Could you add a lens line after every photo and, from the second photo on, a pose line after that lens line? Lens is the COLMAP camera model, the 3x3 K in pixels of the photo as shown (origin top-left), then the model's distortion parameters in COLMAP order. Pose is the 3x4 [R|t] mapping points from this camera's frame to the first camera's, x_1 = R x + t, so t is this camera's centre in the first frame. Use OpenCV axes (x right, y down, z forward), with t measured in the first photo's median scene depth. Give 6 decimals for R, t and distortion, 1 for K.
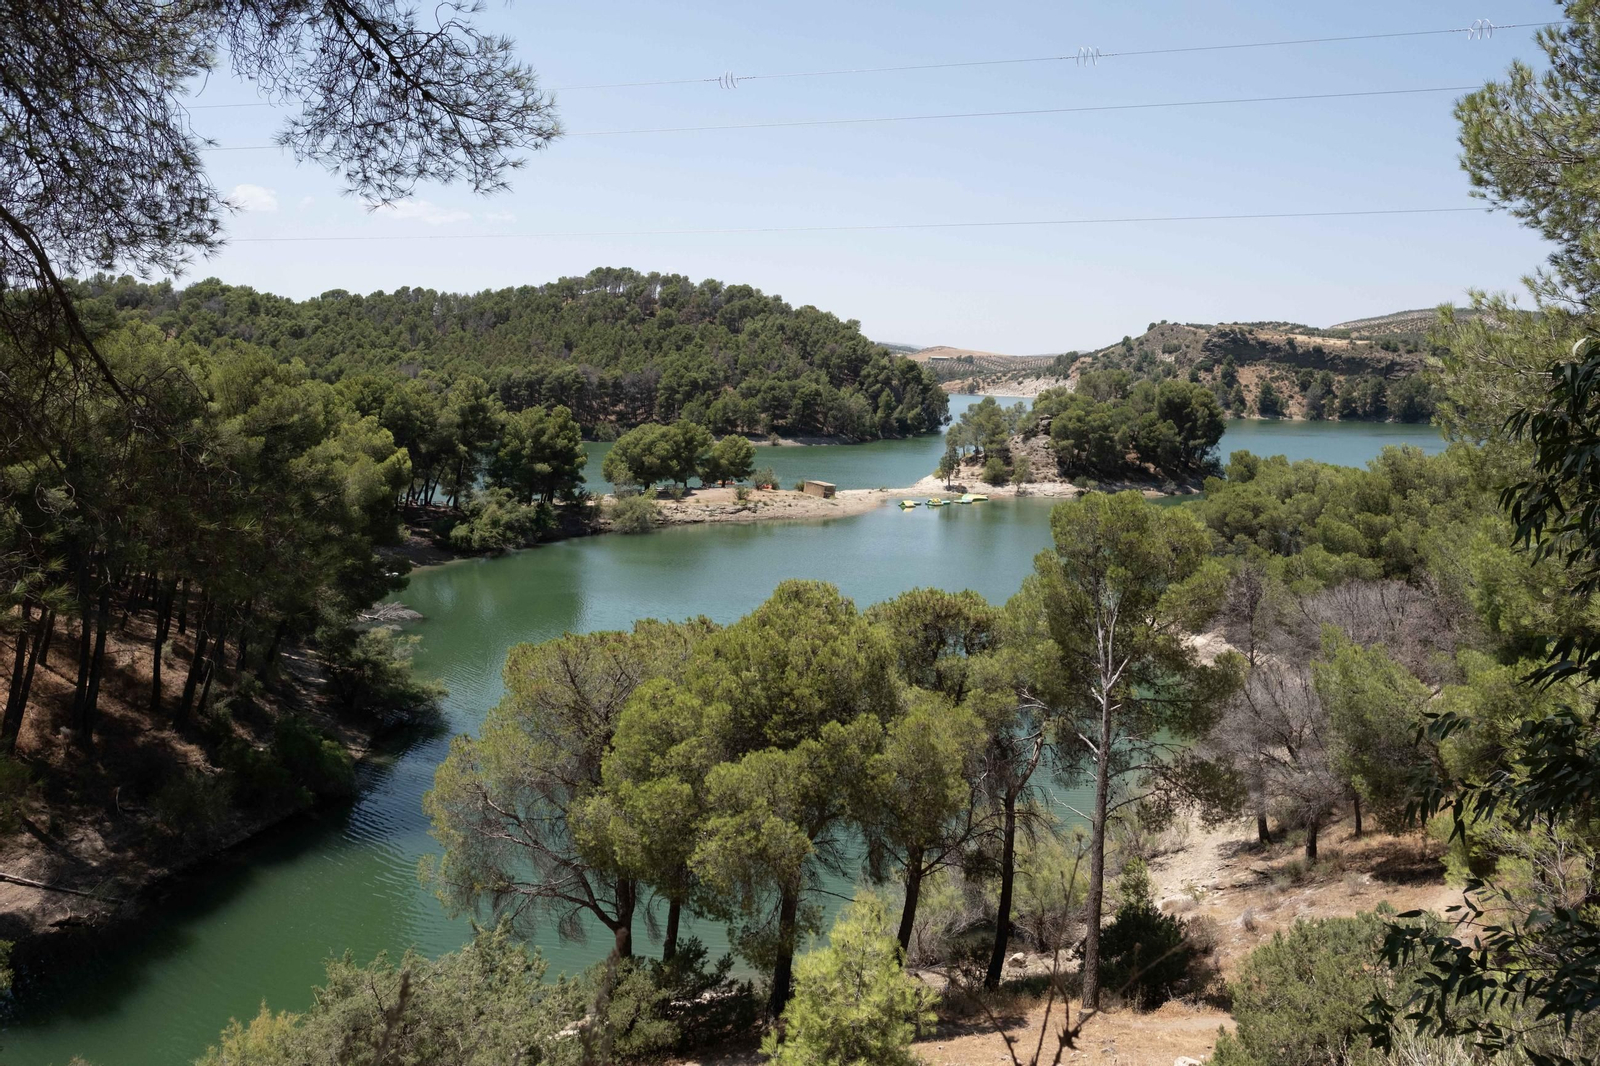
lens RADIAL K [[1174.0, 0, 815.7], [0, 1174.0, 534.1], [0, 0, 1]] dist [-0.020116, 0.018818]
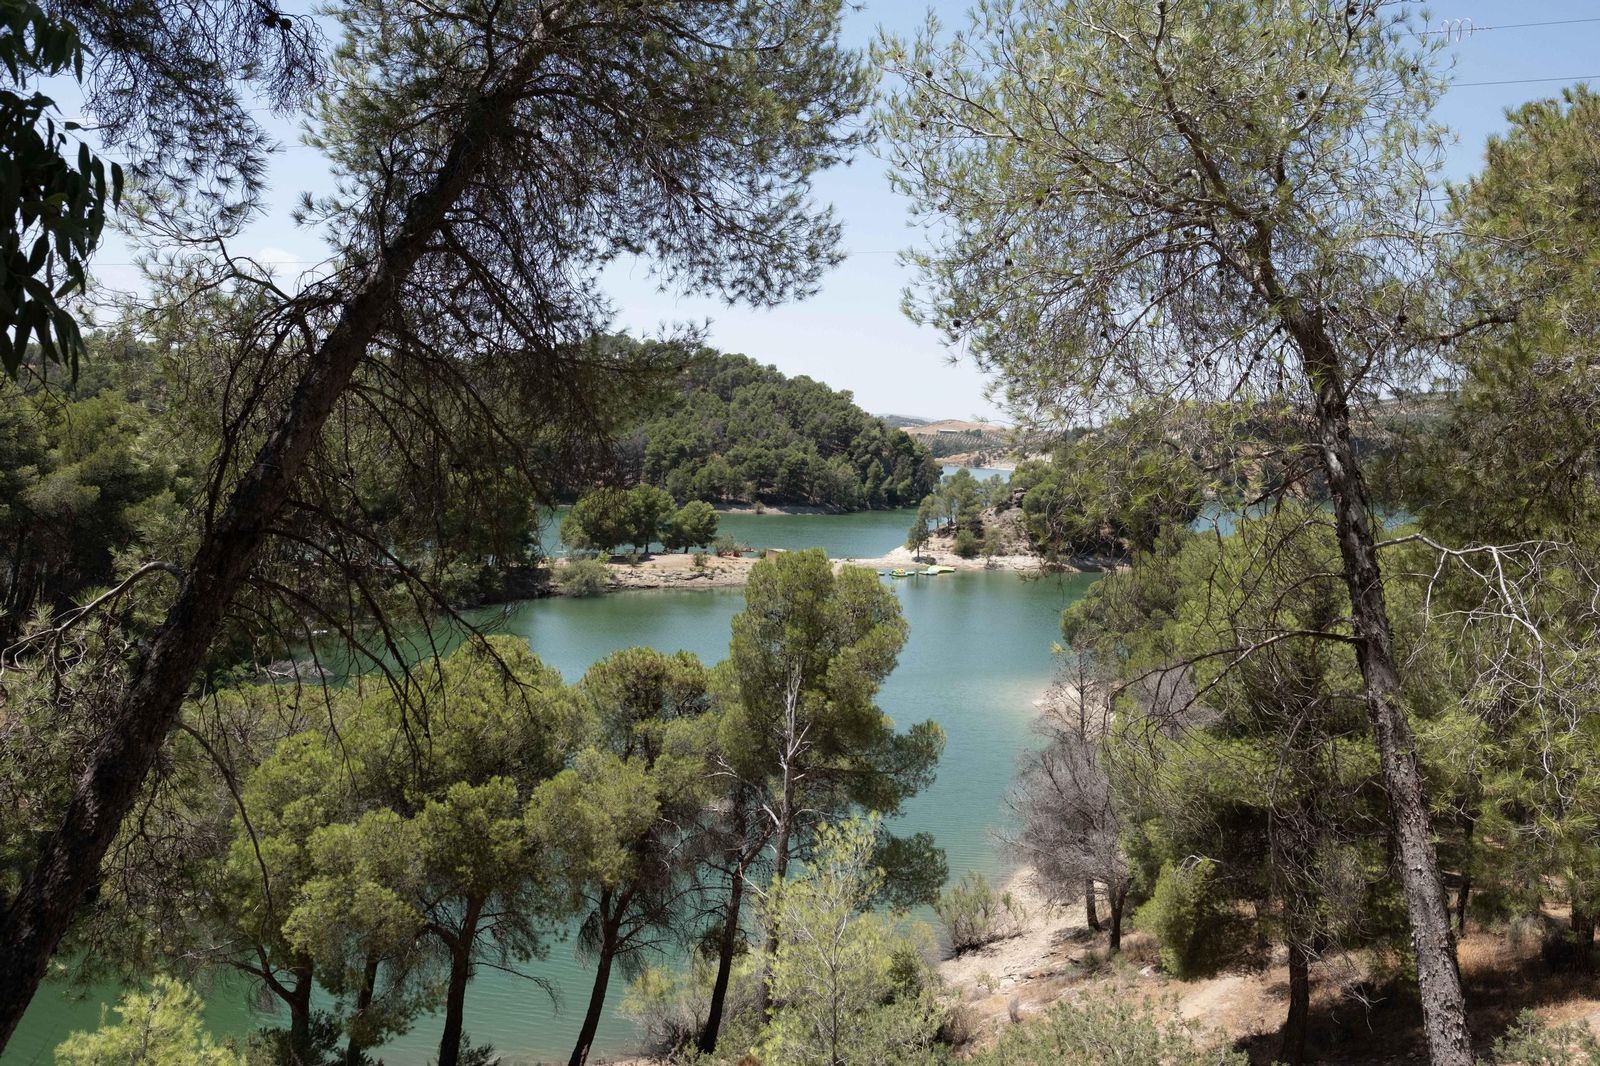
lens RADIAL K [[1180.6, 0, 799.3], [0, 1180.6, 534.8], [0, 0, 1]] dist [-0.020258, 0.004774]
pose [[0.999576, 0.021482, -0.019664, 0.030914], [-0.022606, 0.998013, -0.058809, 0.000949], [0.018362, 0.059229, 0.998076, 0.004280]]
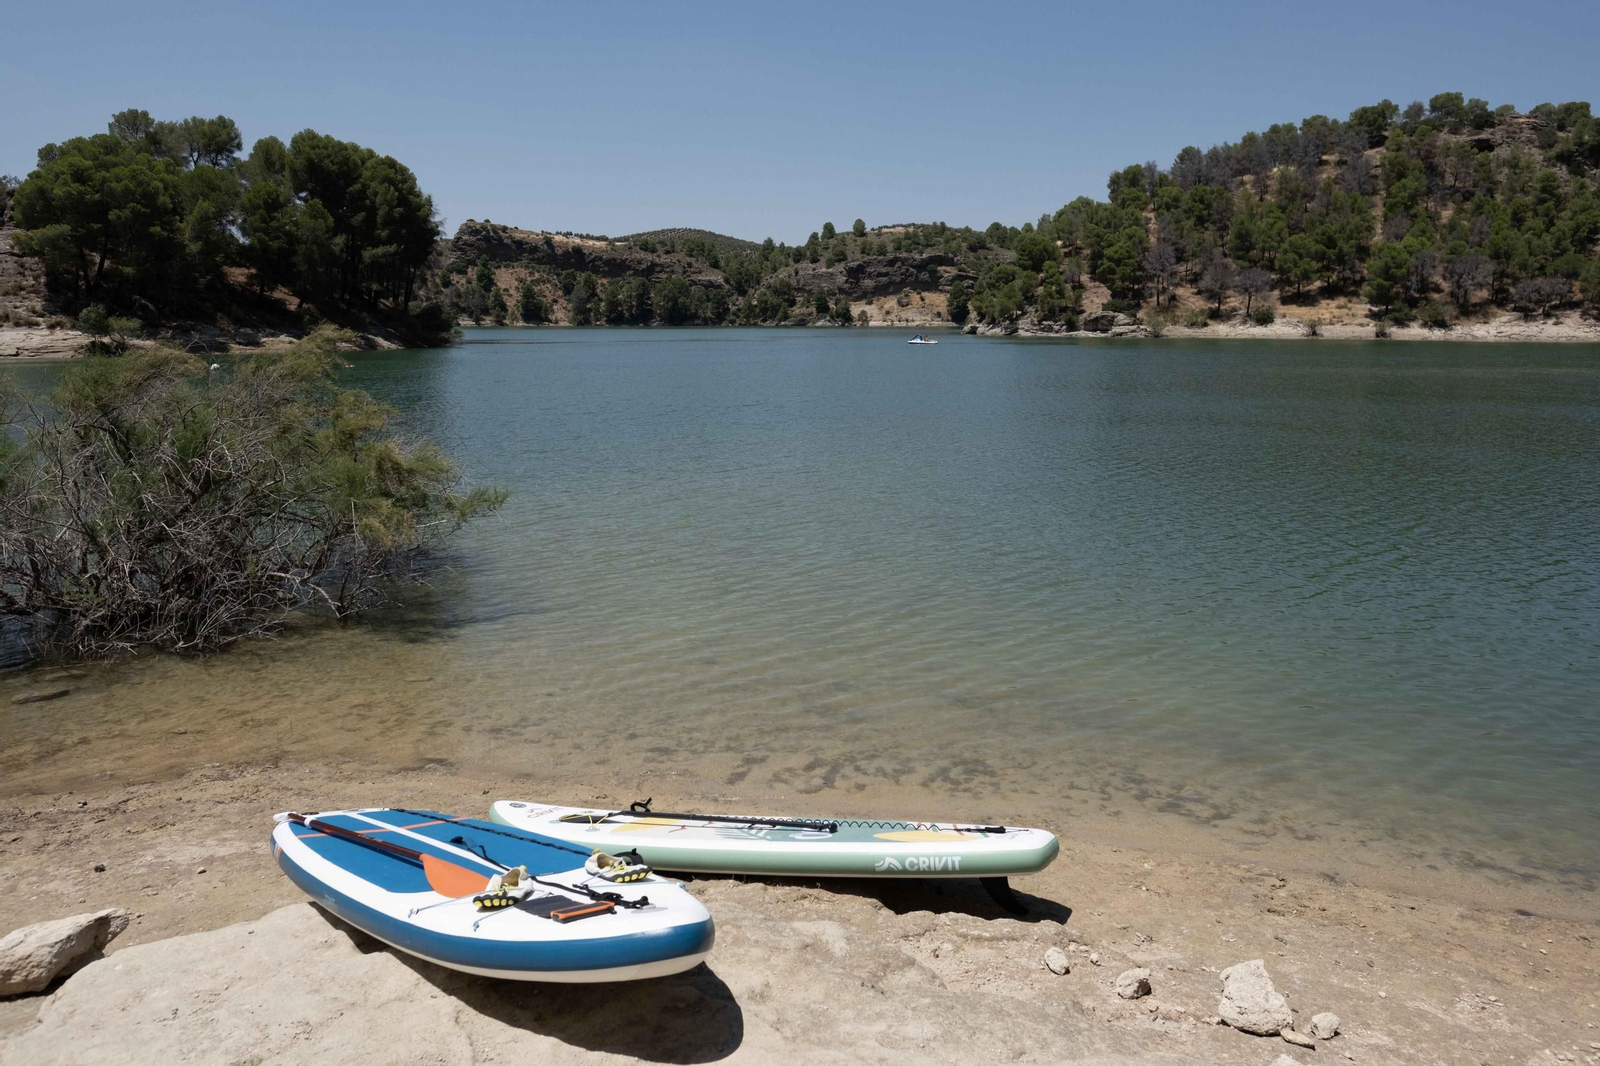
lens RADIAL K [[1174.0, 0, 820.3], [0, 1174.0, 543.4], [0, 0, 1]] dist [-0.020116, 0.018818]
pose [[0.824635, -0.125513, 0.551564, 0.187359], [0.090411, 0.991783, 0.090516, 0.020045], [-0.558393, -0.024775, 0.829207, 0.467471]]
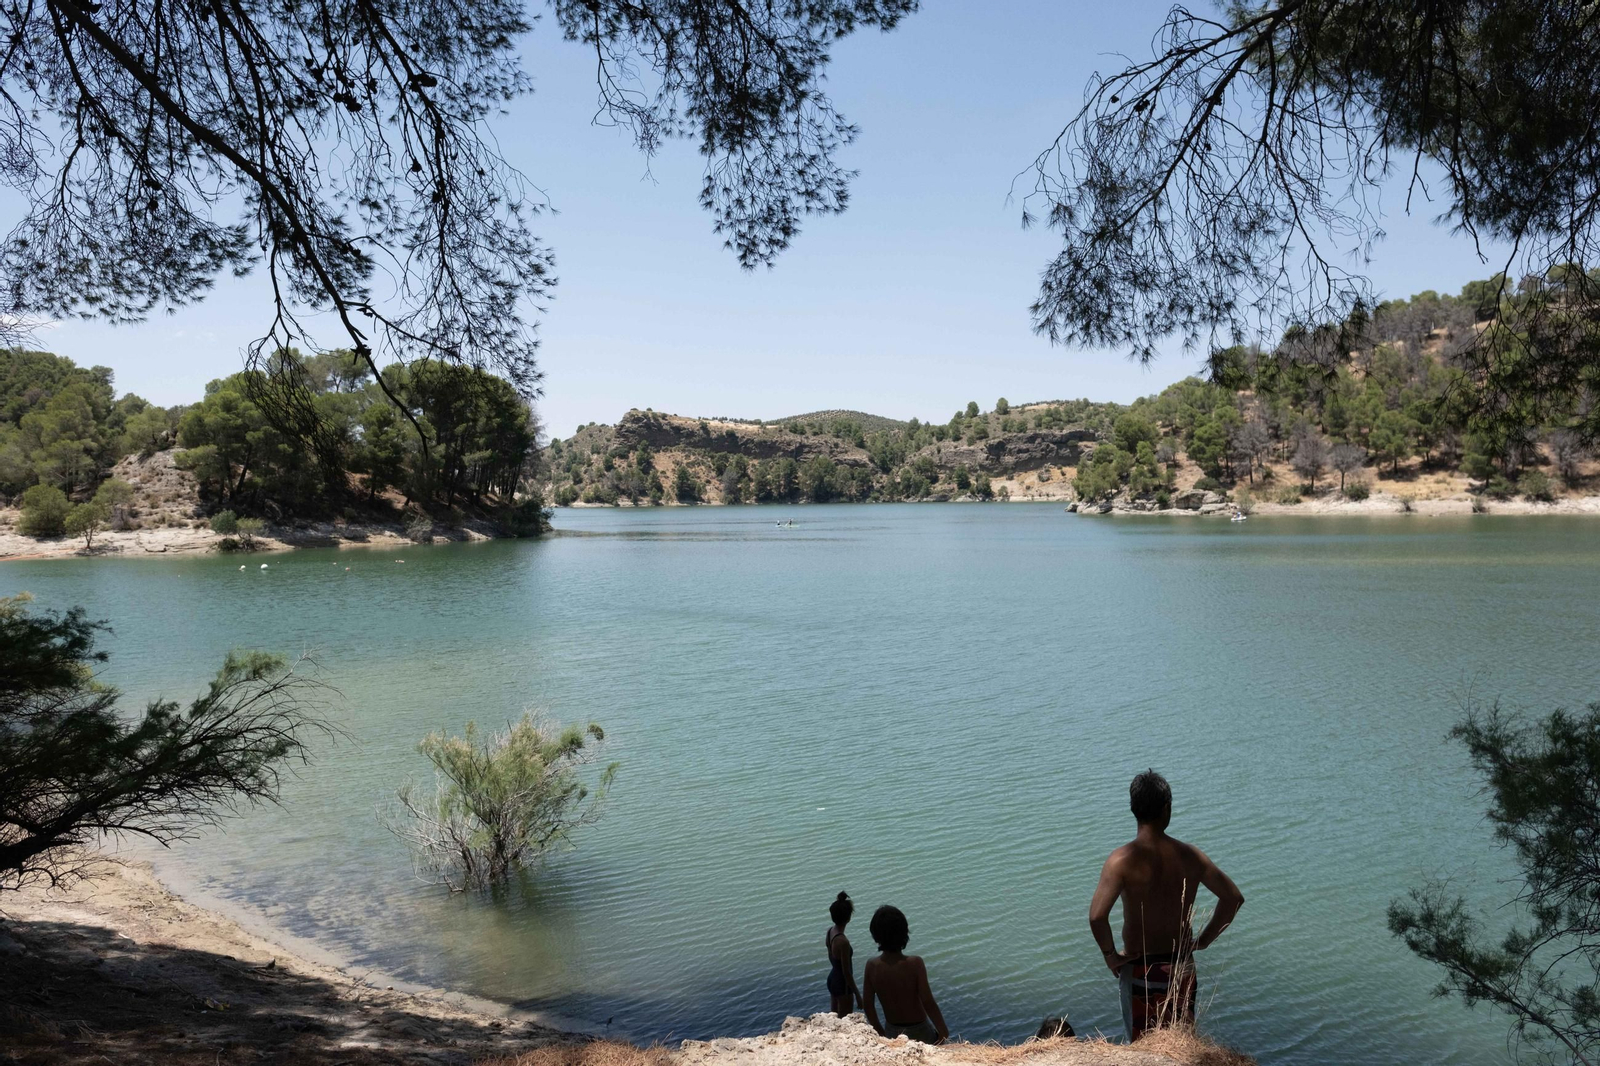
lens RADIAL K [[1174.0, 0, 790.9], [0, 1174.0, 526.1], [0, 0, 1]] dist [-0.020116, 0.018818]
pose [[0.904820, -0.045259, 0.423382, 0.218317], [0.089178, 0.992425, -0.084497, 0.021507], [-0.416350, 0.114211, 0.902002, 0.405812]]
